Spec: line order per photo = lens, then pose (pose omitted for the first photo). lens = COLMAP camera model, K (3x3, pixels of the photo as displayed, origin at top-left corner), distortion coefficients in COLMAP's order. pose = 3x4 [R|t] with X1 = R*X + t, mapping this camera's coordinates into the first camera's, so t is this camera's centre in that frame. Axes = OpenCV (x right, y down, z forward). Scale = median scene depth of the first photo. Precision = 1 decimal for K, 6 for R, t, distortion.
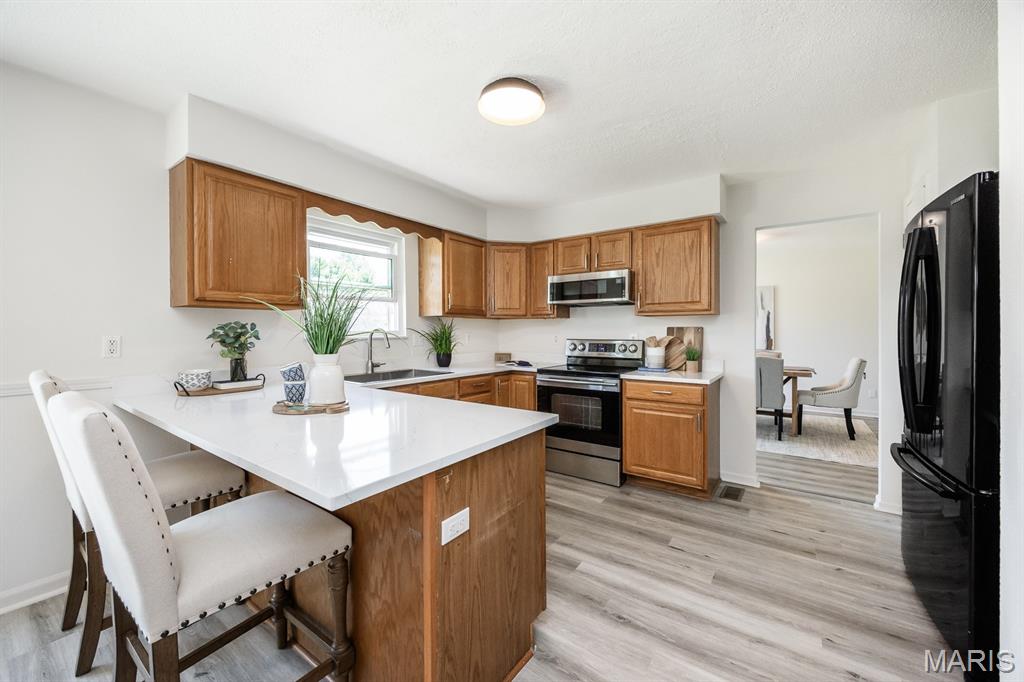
lens RADIAL K [[390.5, 0, 506.9], [0, 390.5, 332.2], [0, 0, 1]] dist [0.000113, 0.000058]
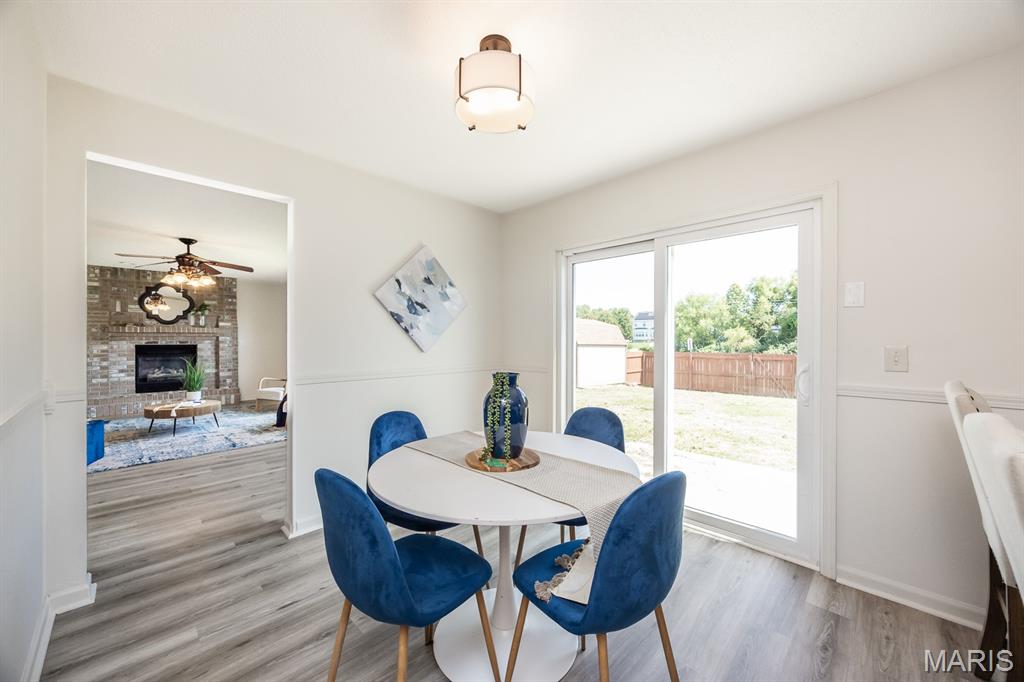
lens RADIAL K [[394.8, 0, 510.8], [0, 394.8, 339.9], [0, 0, 1]] dist [-0.000702, -0.000118]
pose [[-0.147172, -0.002681, -0.989107, -0.070408], [-0.007799, 0.999968, -0.001551, 0.006795], [0.989080, 0.007486, -0.147188, 0.059236]]
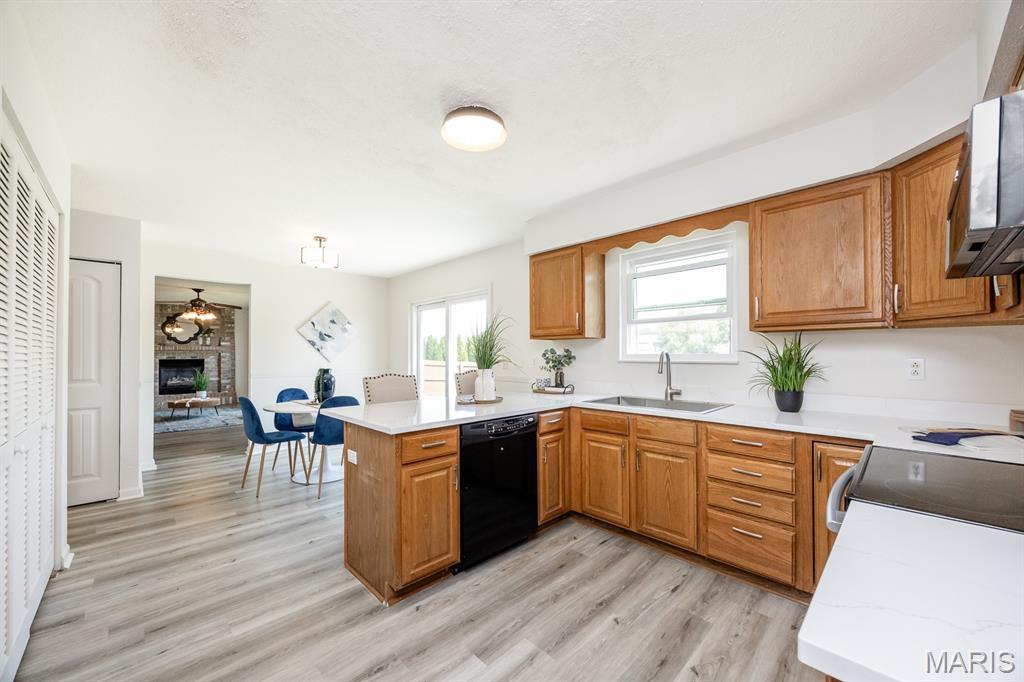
lens RADIAL K [[395.9, 0, 514.8], [0, 395.9, 350.8], [0, 0, 1]] dist [-0.000103, 0.000033]
pose [[-0.156551, -0.012822, -0.987587, 0.851101], [-0.005897, 0.999910, -0.012047, 0.002099], [0.987652, 0.003938, -0.156613, 1.067994]]
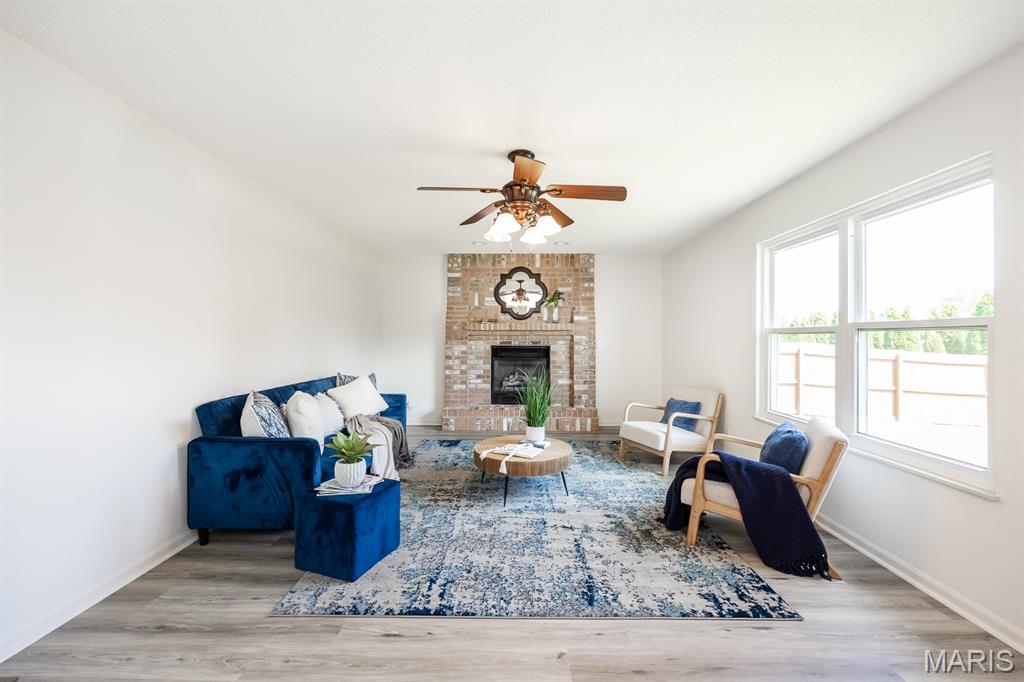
lens RADIAL K [[406.7, 0, 508.3], [0, 406.7, 337.9], [0, 0, 1]] dist [-0.000050, 0.000046]
pose [[-0.817816, -0.007395, -0.575432, -1.233479], [-0.011965, 0.999920, 0.004154, 0.003136], [0.575355, 0.010282, -0.817839, -1.052532]]
